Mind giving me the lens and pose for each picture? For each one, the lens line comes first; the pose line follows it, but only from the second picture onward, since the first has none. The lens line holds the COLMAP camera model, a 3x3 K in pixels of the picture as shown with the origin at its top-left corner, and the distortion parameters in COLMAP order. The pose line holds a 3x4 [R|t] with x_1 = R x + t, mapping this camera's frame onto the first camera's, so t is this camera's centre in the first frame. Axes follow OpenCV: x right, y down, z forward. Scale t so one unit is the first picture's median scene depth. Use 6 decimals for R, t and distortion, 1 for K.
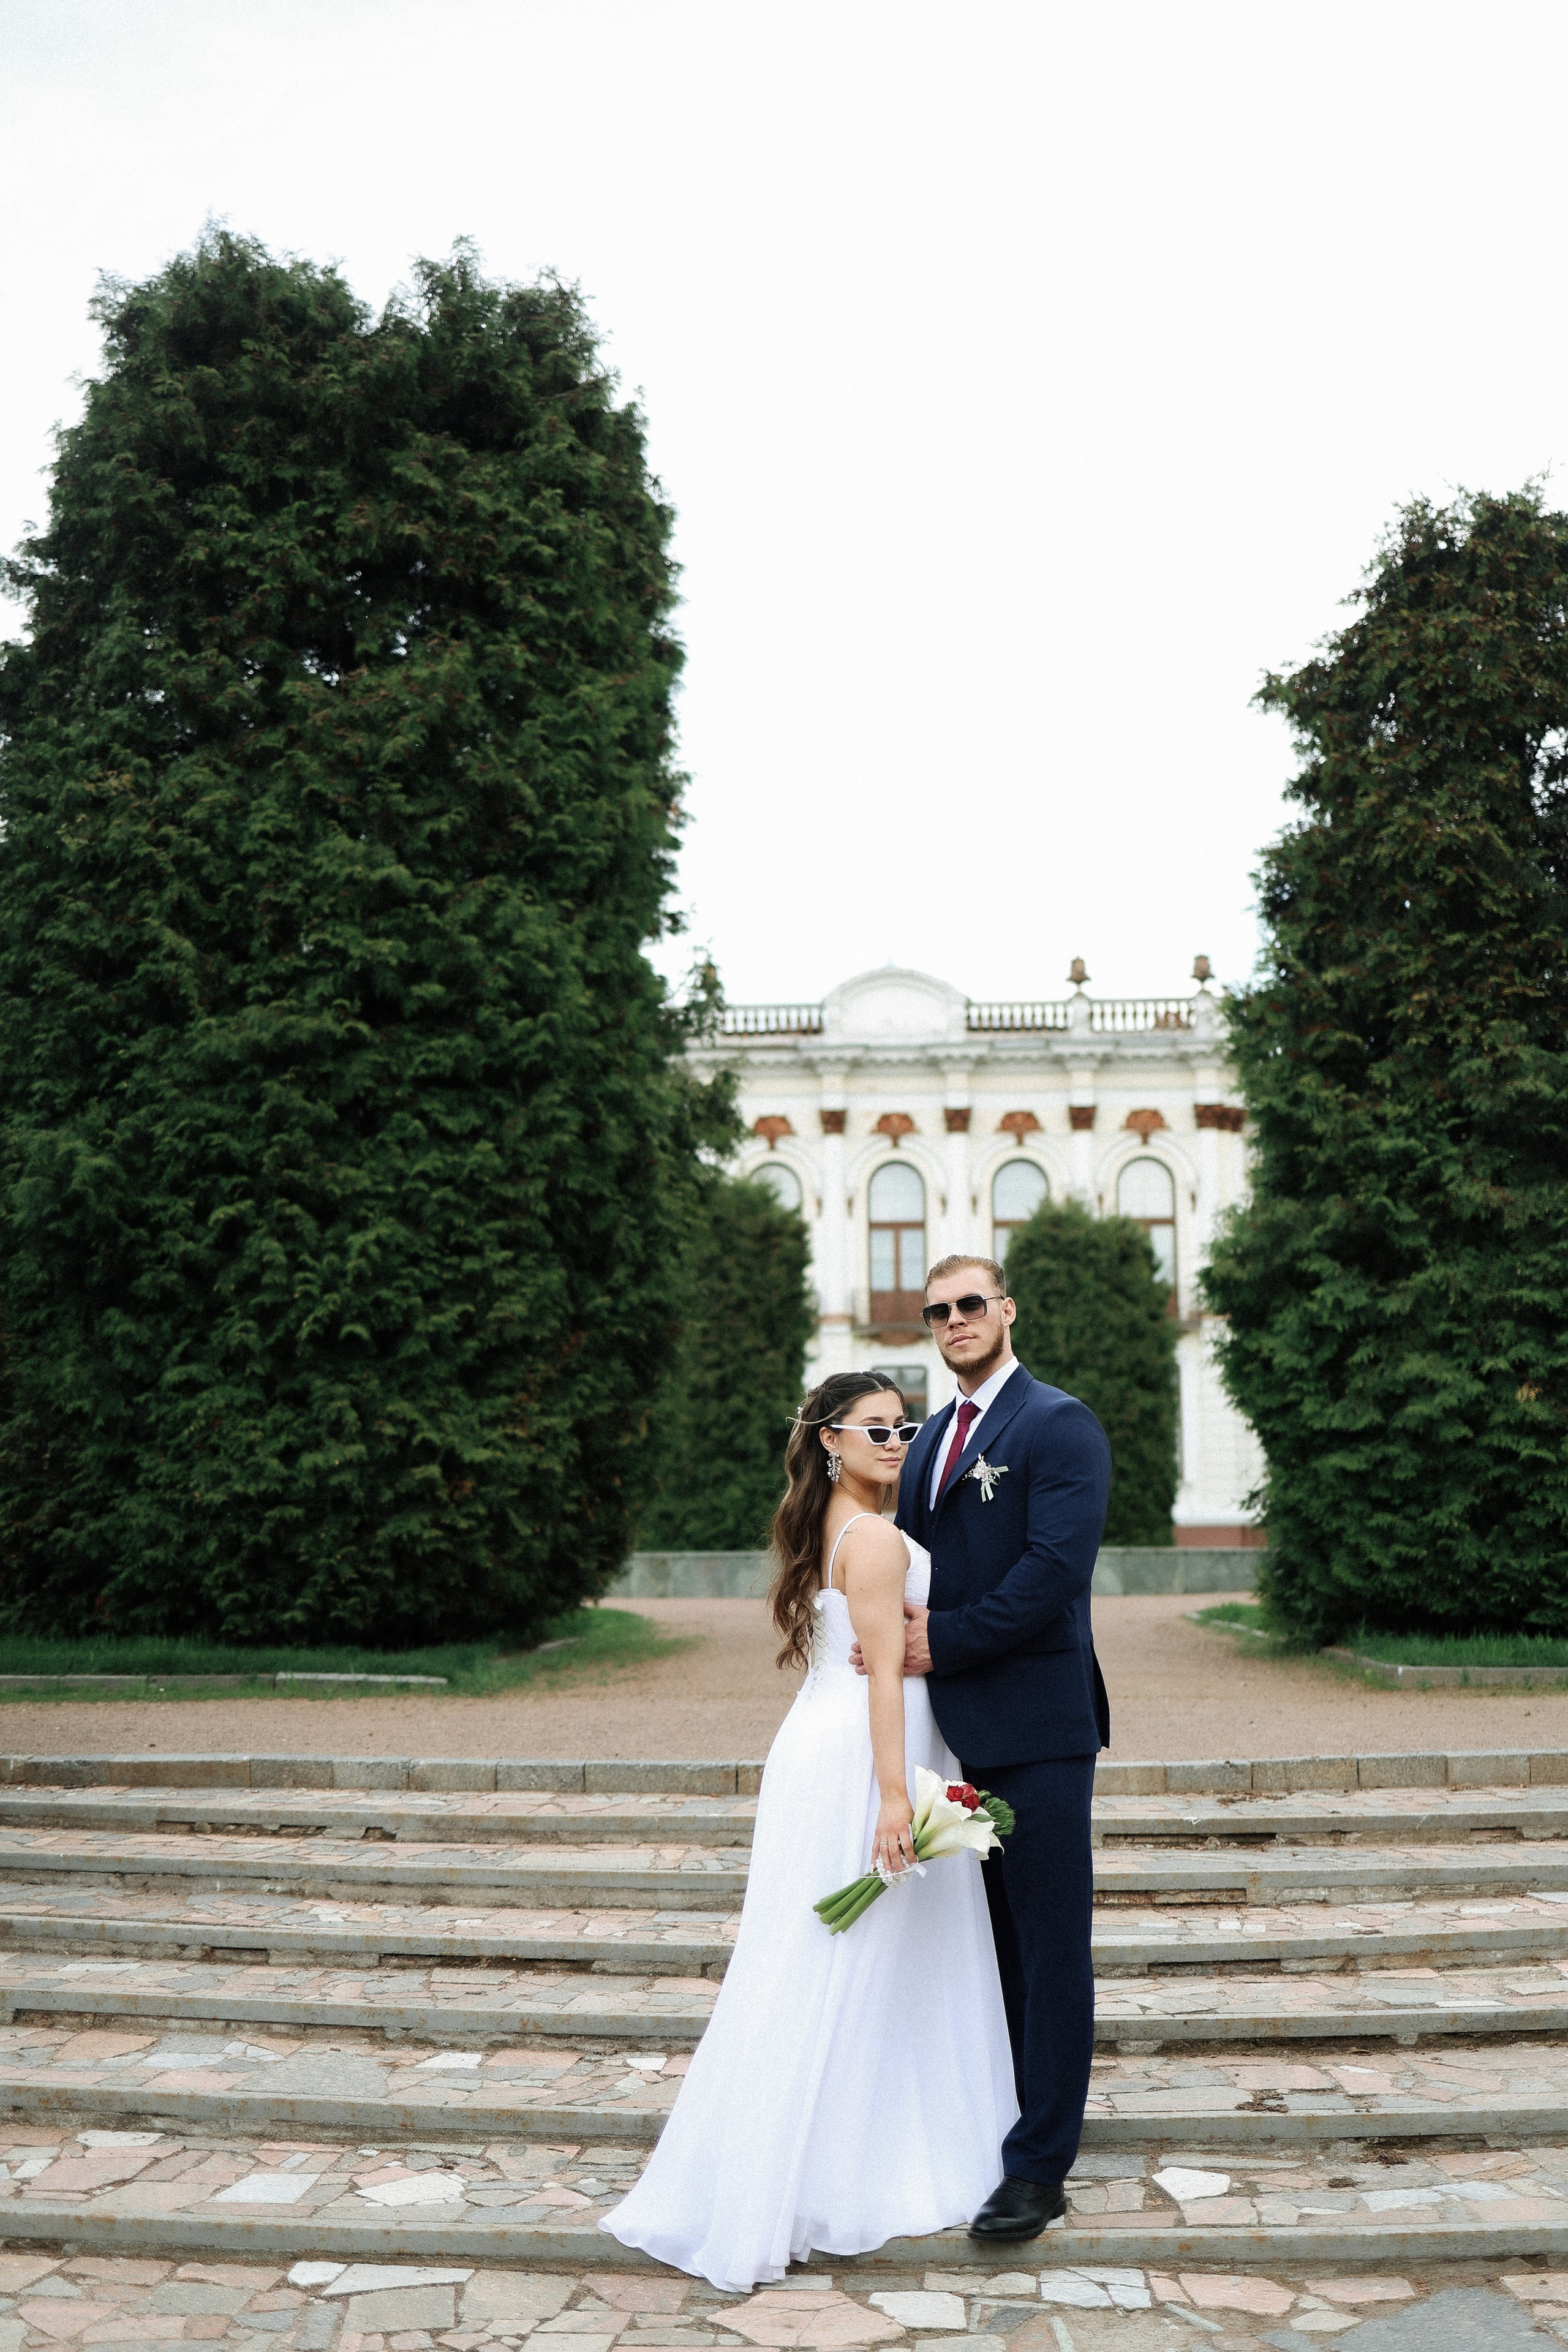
lens RADIAL K [[2530.1, 0, 890.9], [0, 2530.1, 1136.5], [0, 0, 1]] dist [-0.056987, 0.038317]
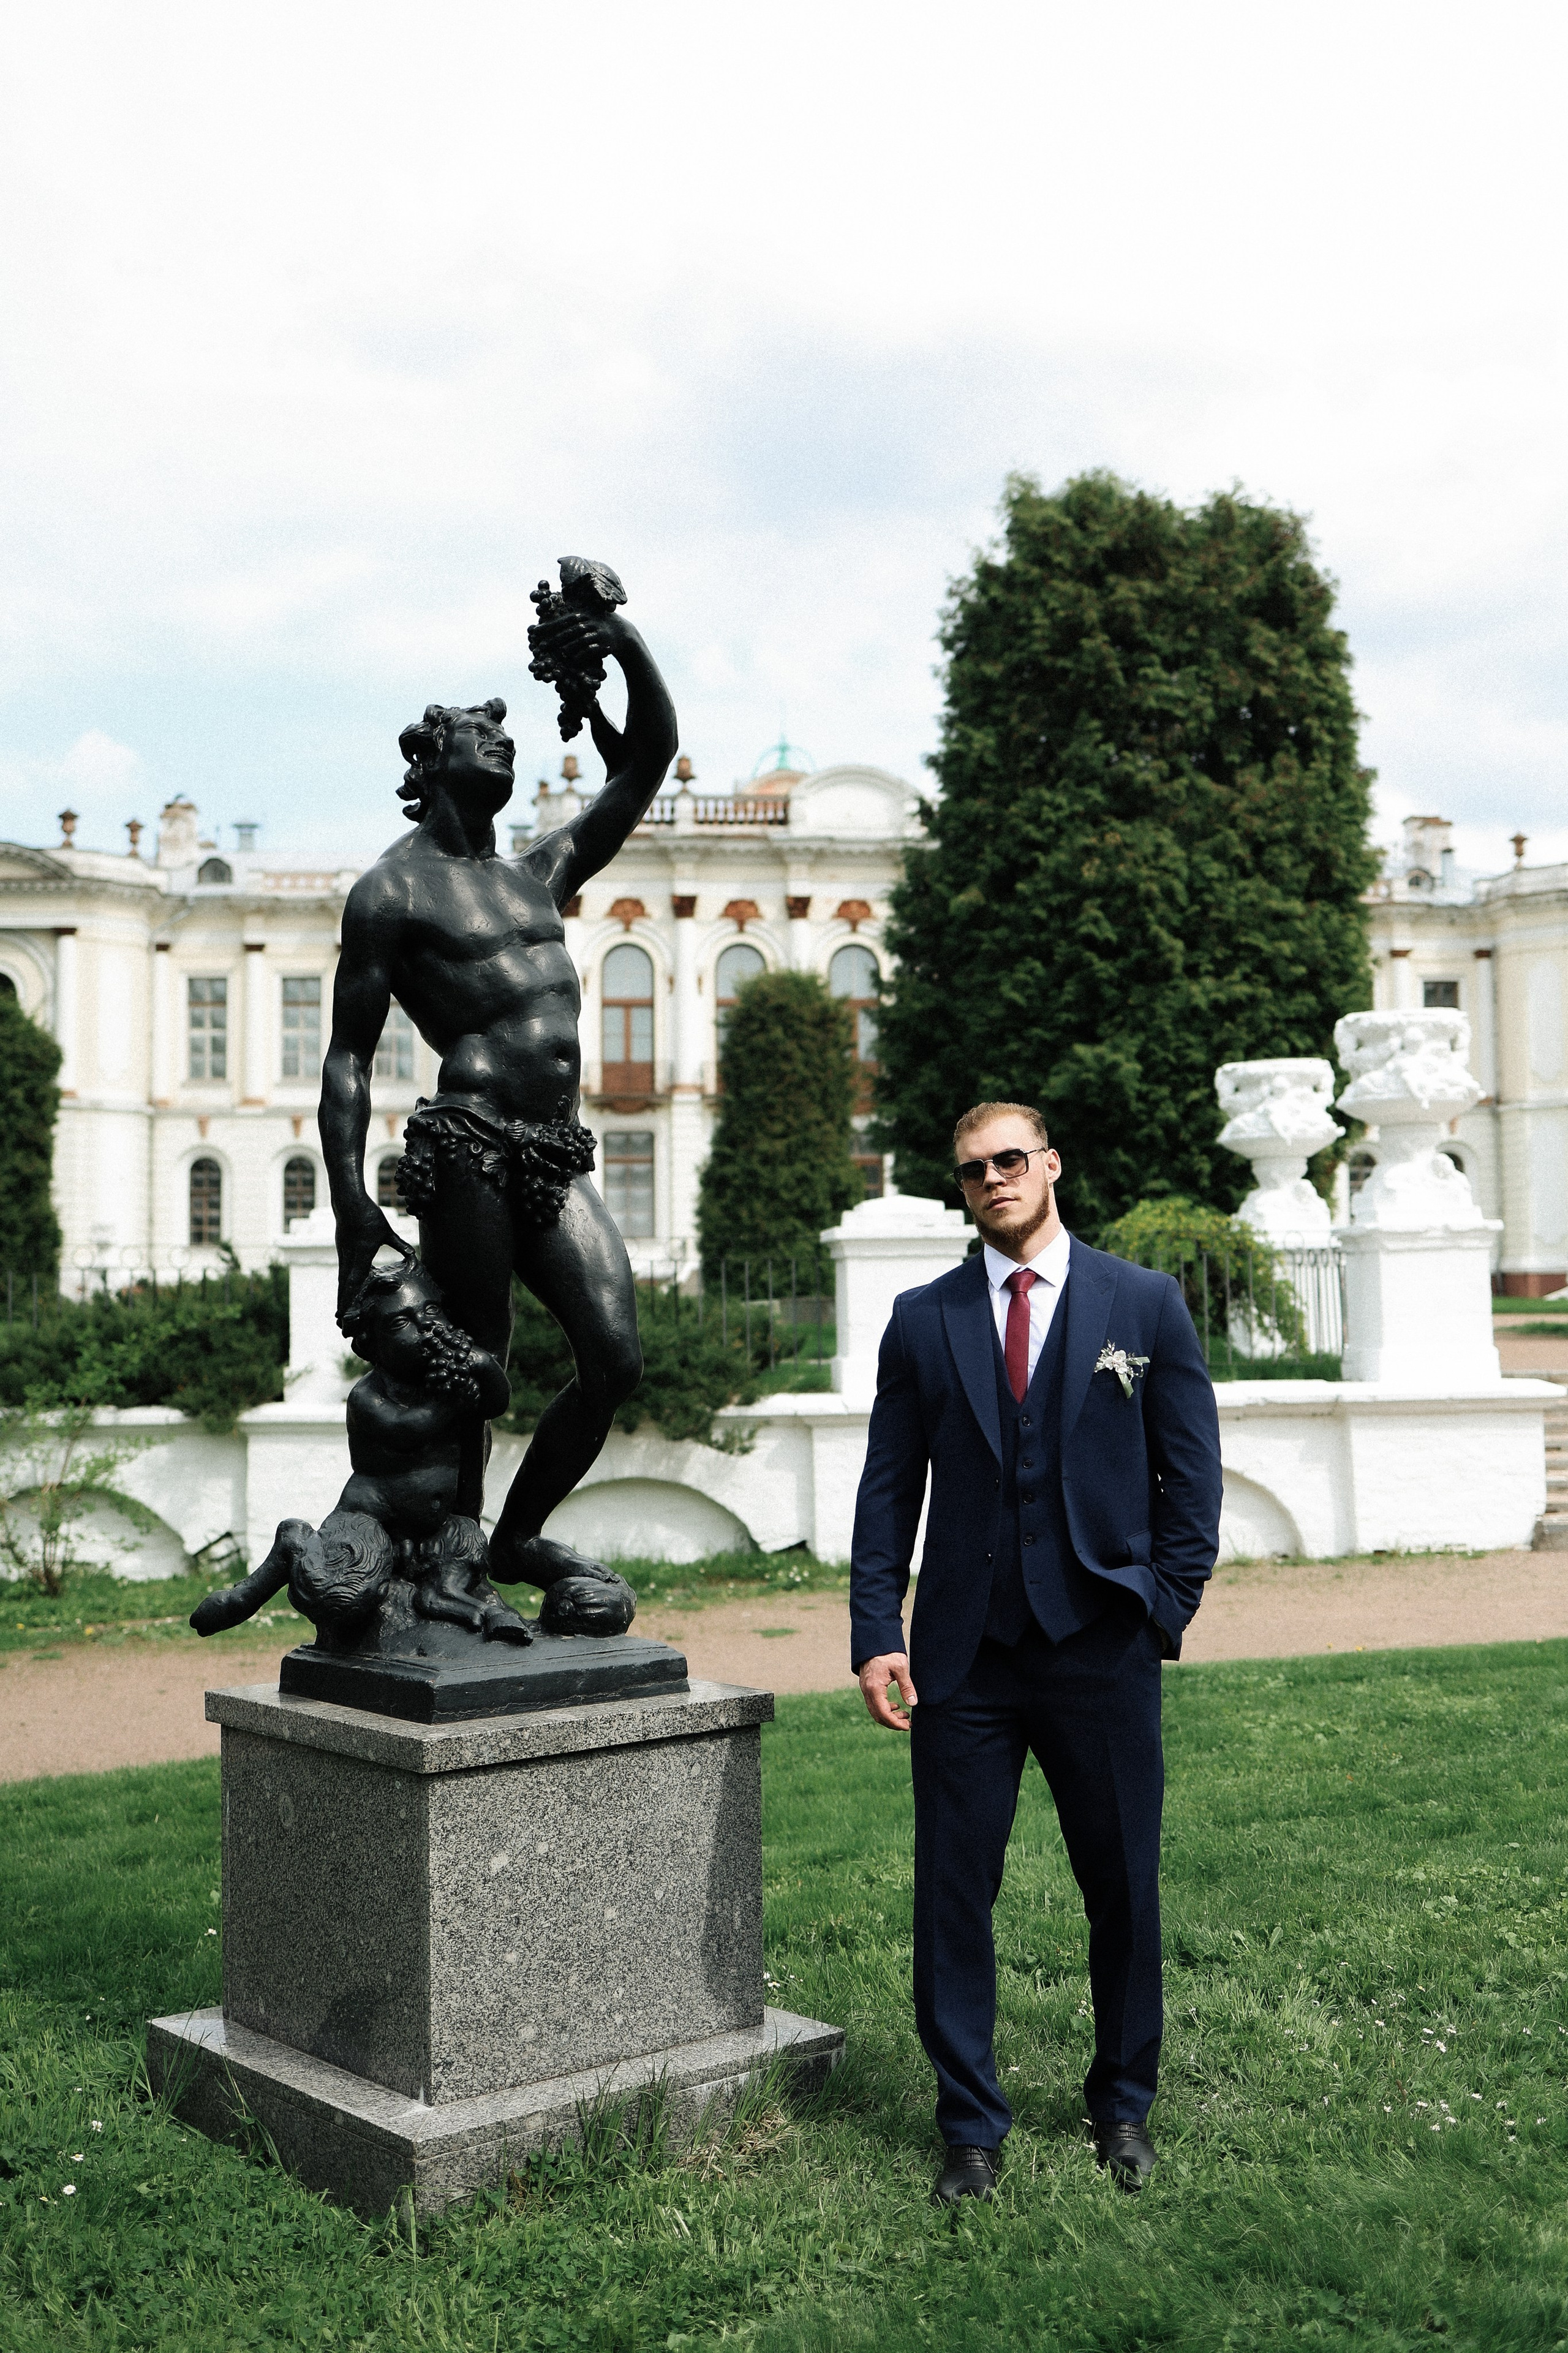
lens RADIAL K [[2407.7, 0, 800.1], [0, 2407.7, 1180.0], [0, 0, 1]] dist [-0.069124, 0.034588]
pose [[0.997638, 0.019208, 0.065951, -0.639841], [-0.026477, 0.993448, 0.111177, -0.089858], [-0.063384, -0.112661, 0.991610, -0.651467]]
